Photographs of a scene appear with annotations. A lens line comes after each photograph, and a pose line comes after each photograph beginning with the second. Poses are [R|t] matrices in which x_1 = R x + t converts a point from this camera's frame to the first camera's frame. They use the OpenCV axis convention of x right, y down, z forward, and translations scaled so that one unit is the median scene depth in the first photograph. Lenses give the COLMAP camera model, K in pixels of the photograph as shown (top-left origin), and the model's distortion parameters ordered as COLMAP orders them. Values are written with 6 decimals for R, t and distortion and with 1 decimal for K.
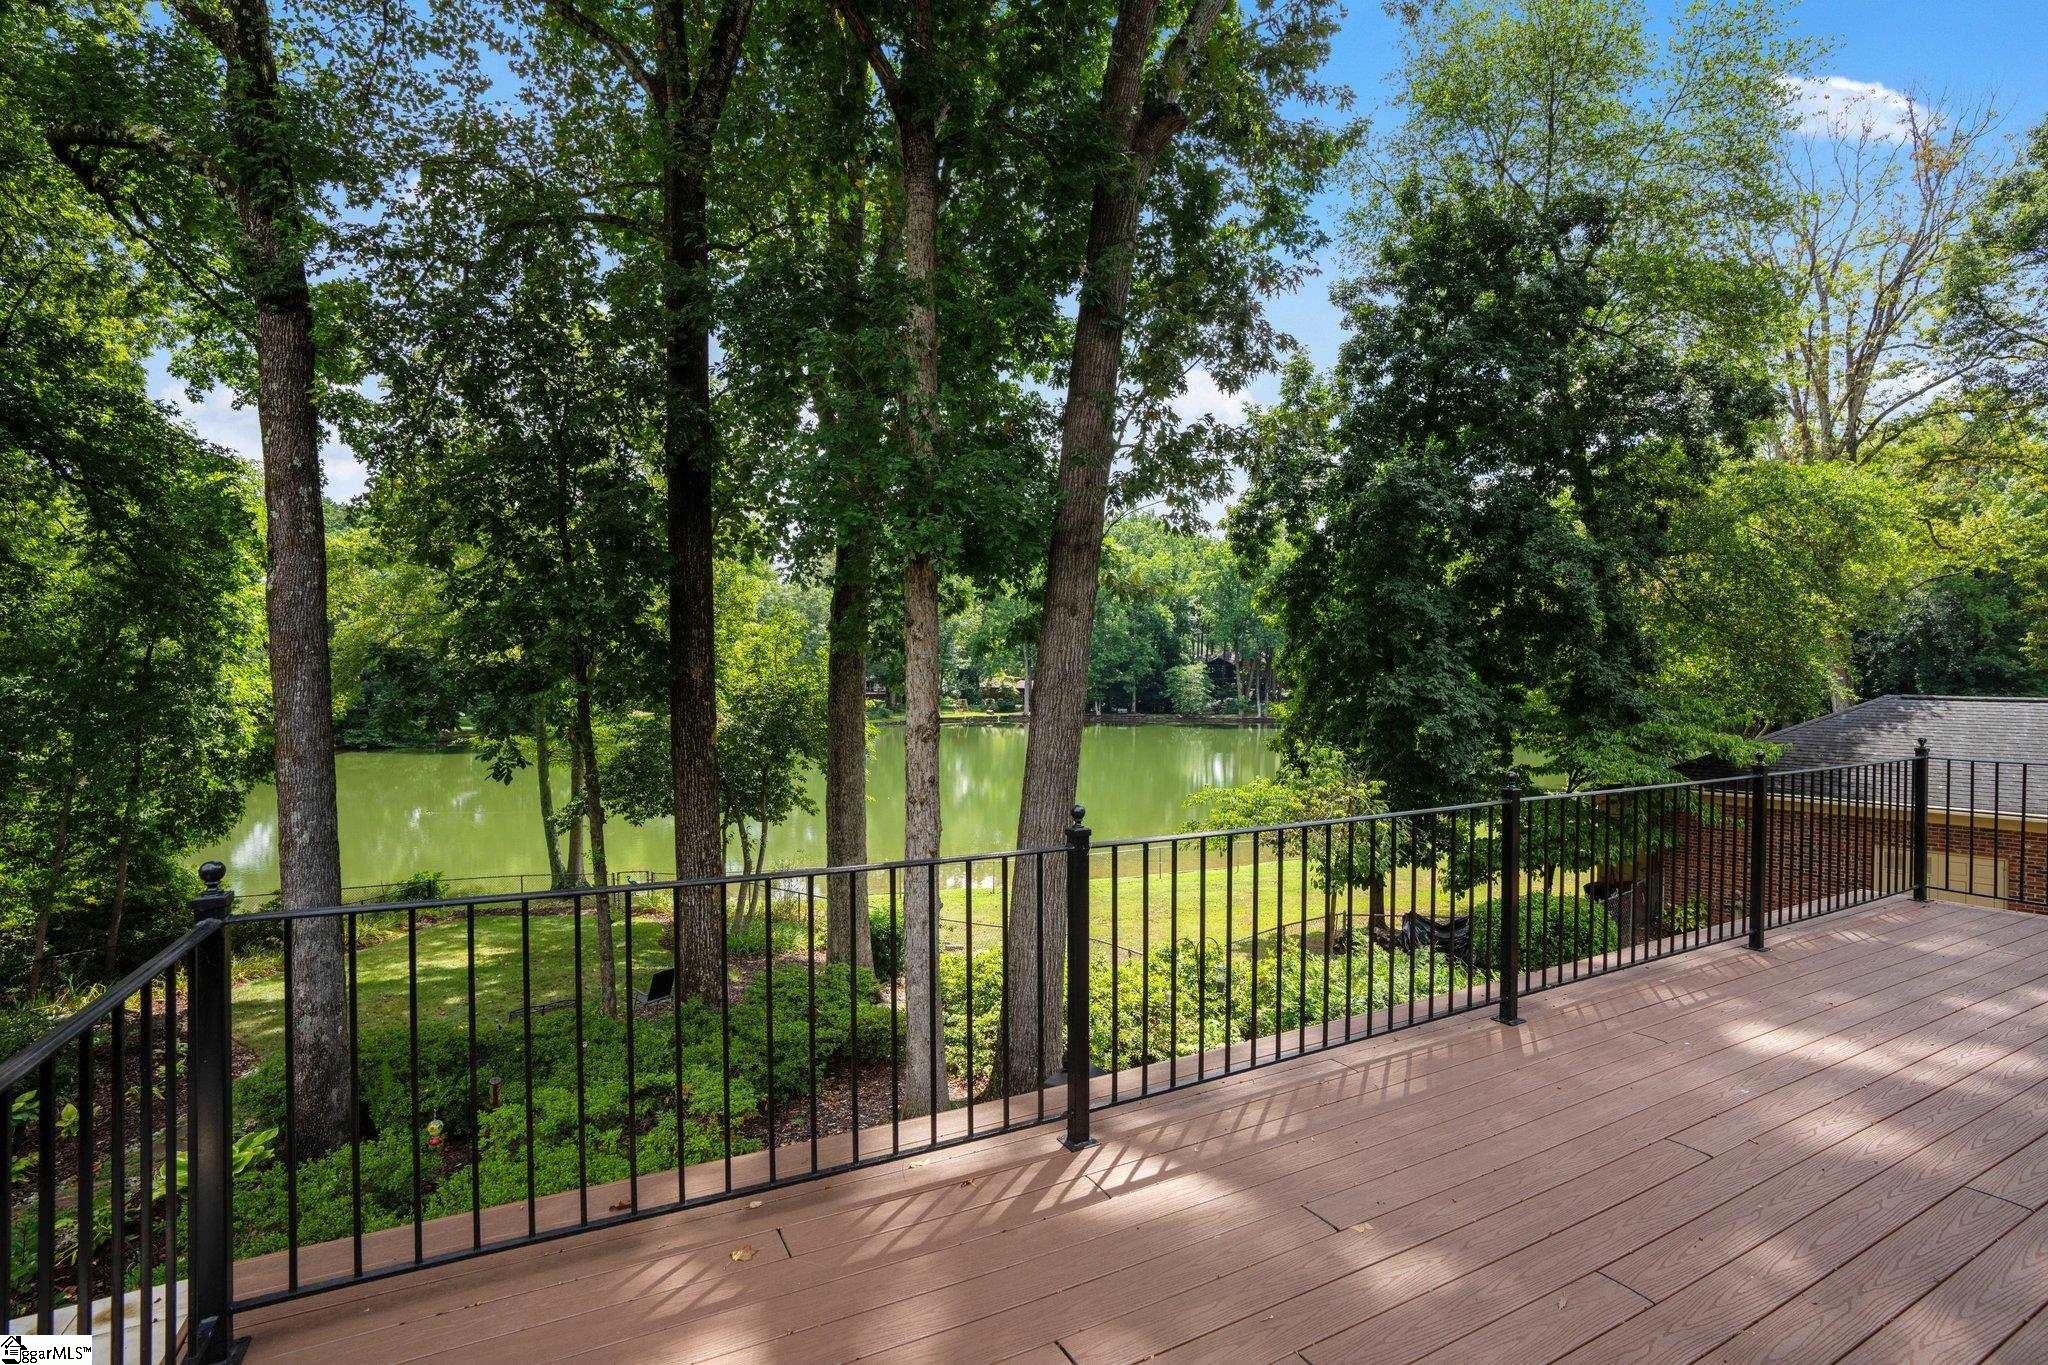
lens RADIAL K [[921.0, 0, 1024.0], [0, 921.0, 682.5], [0, 0, 1]] dist [-0.012977, 0.000766]
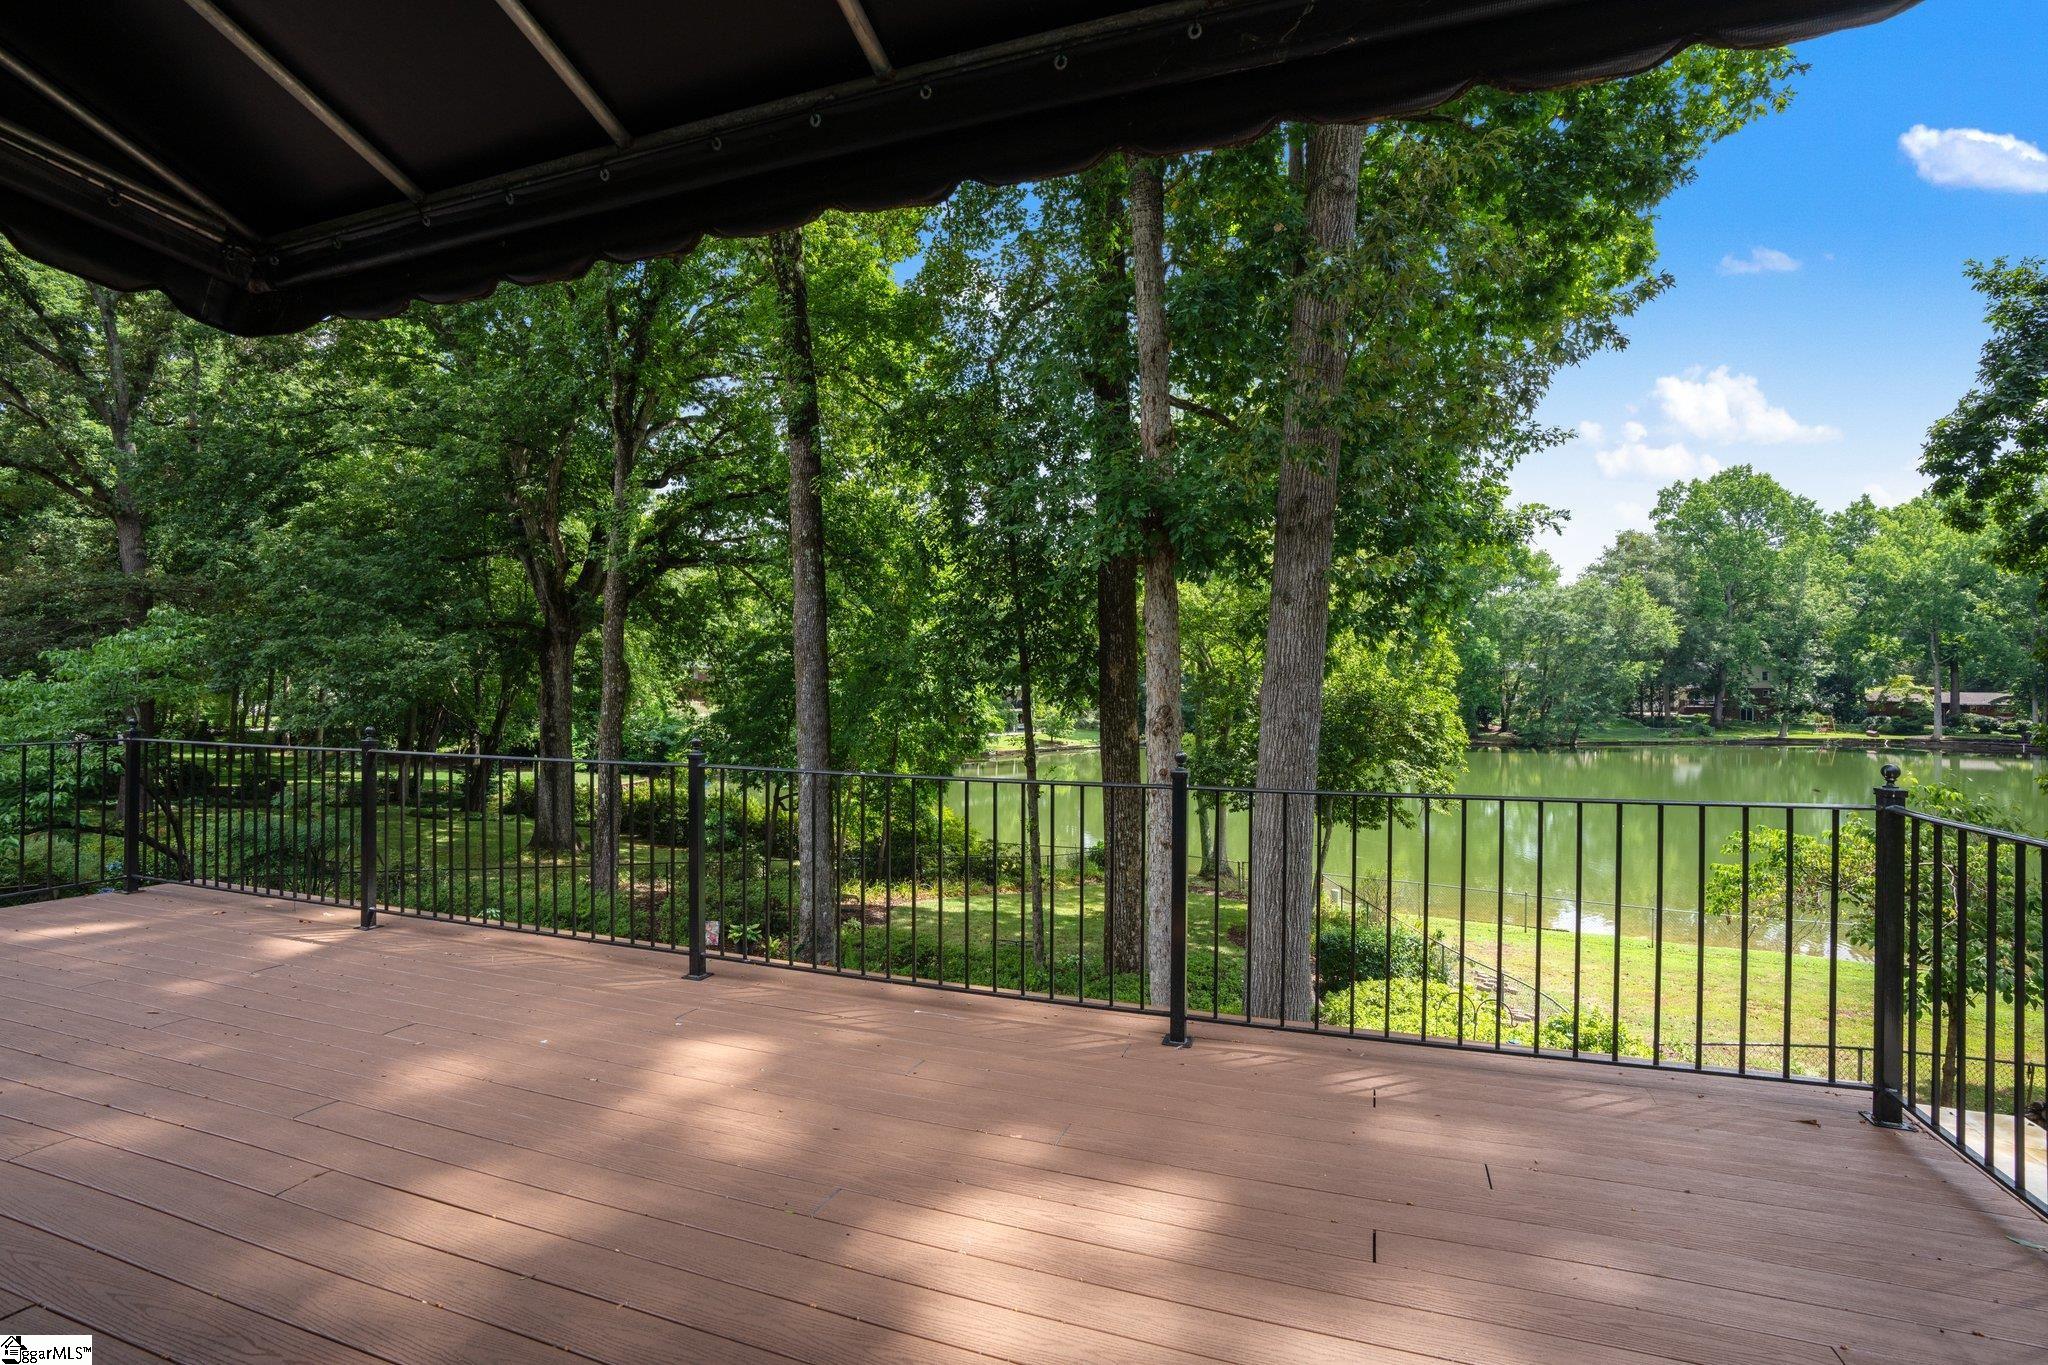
lens RADIAL K [[921.0, 0, 1024.0], [0, 921.0, 682.5], [0, 0, 1]] dist [-0.012977, 0.000766]
pose [[0.674071, 0.004288, -0.738654, 0.416430], [-0.010431, 0.999939, -0.003715, 0.008869], [0.738593, 0.010209, 0.674074, 0.152462]]
